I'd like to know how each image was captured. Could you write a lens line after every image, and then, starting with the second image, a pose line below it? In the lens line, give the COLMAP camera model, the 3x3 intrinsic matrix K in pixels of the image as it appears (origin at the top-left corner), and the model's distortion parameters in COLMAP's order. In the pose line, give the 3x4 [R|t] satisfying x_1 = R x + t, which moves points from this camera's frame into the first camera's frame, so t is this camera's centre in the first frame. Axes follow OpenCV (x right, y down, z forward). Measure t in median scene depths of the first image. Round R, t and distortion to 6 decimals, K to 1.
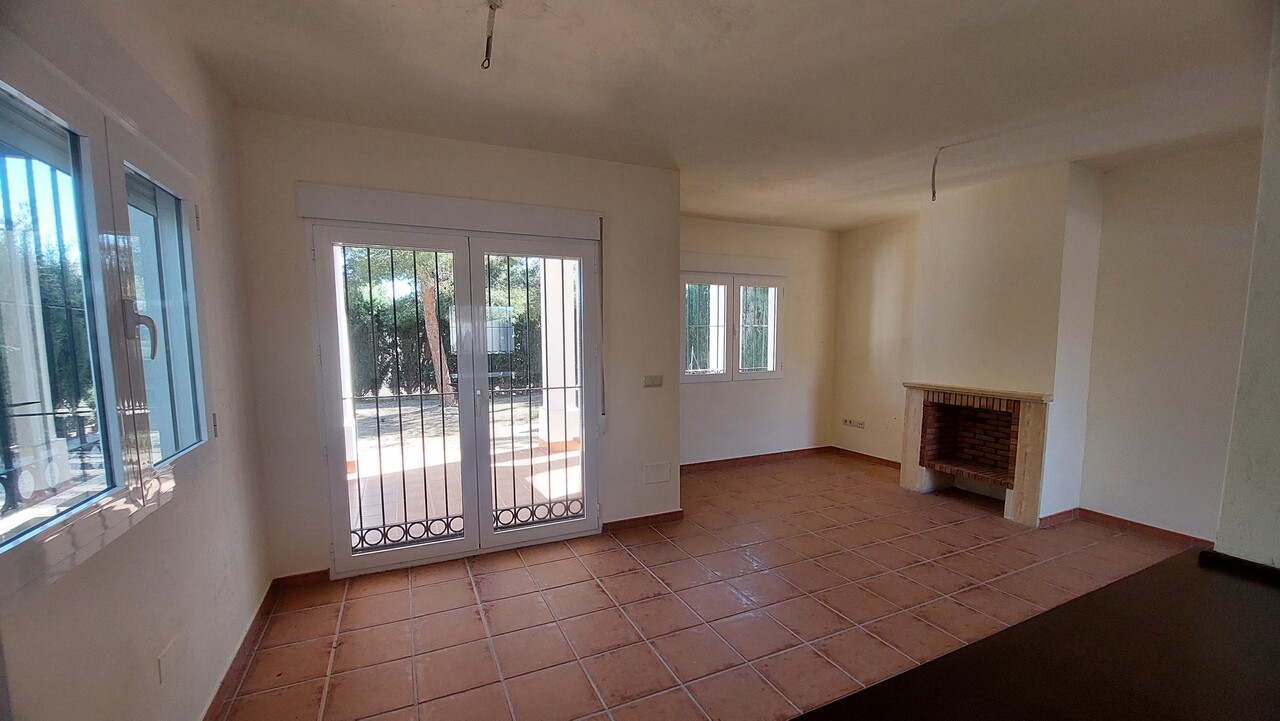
lens RADIAL K [[507.7, 0, 631.9], [0, 507.7, 385.5], [0, 0, 1]] dist [-0.002516, -0.007805]
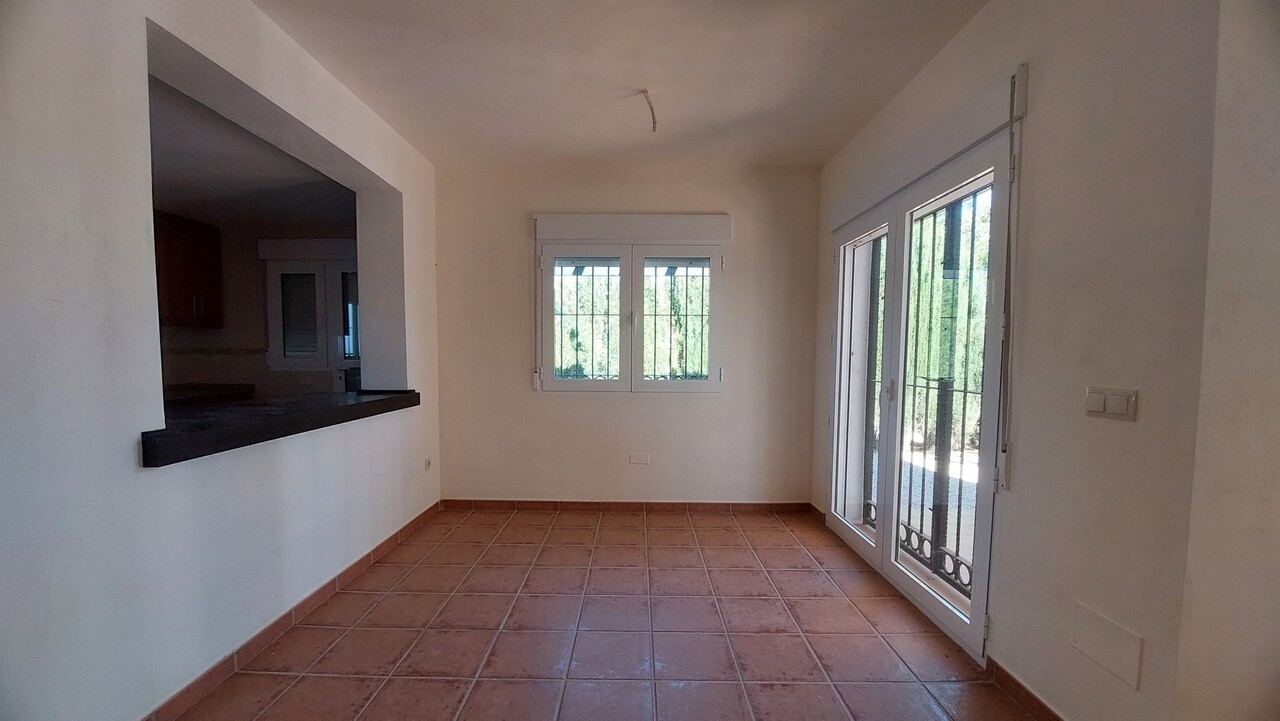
lens RADIAL K [[507.7, 0, 631.9], [0, 507.7, 385.5], [0, 0, 1]] dist [-0.002516, -0.007805]
pose [[-0.430006, 0.058243, -0.900945, 0.482462], [-0.098655, 0.988910, 0.111016, -0.025583], [0.897420, 0.136621, -0.419491, 0.727308]]
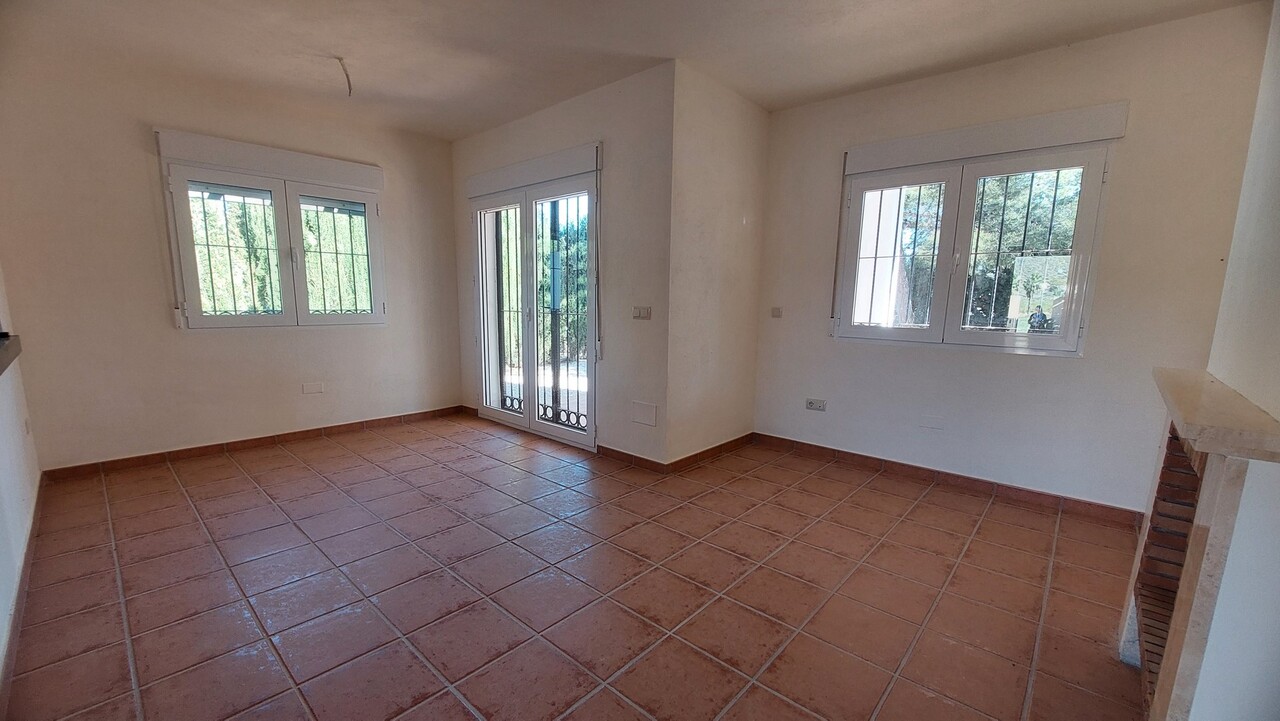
lens RADIAL K [[507.7, 0, 631.9], [0, 507.7, 385.5], [0, 0, 1]] dist [-0.002516, -0.007805]
pose [[0.389255, 0.166335, -0.905988, 0.782988], [-0.112049, 0.984807, 0.132665, 0.000826], [0.914290, 0.049875, 0.401979, 0.543469]]
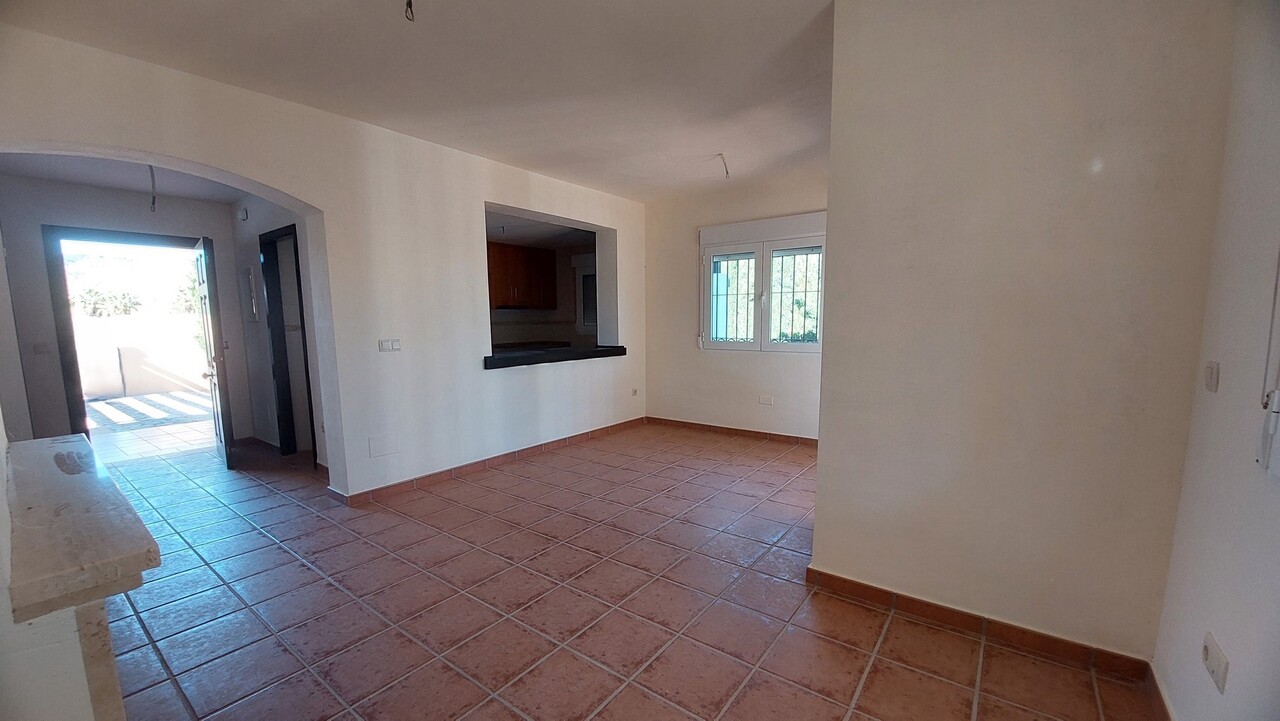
lens RADIAL K [[507.7, 0, 631.9], [0, 507.7, 385.5], [0, 0, 1]] dist [-0.002516, -0.007805]
pose [[-0.882333, 0.073239, -0.464891, 0.522965], [-0.036846, 0.974034, 0.223381, -0.096052], [0.469180, 0.214226, -0.856725, 1.273874]]
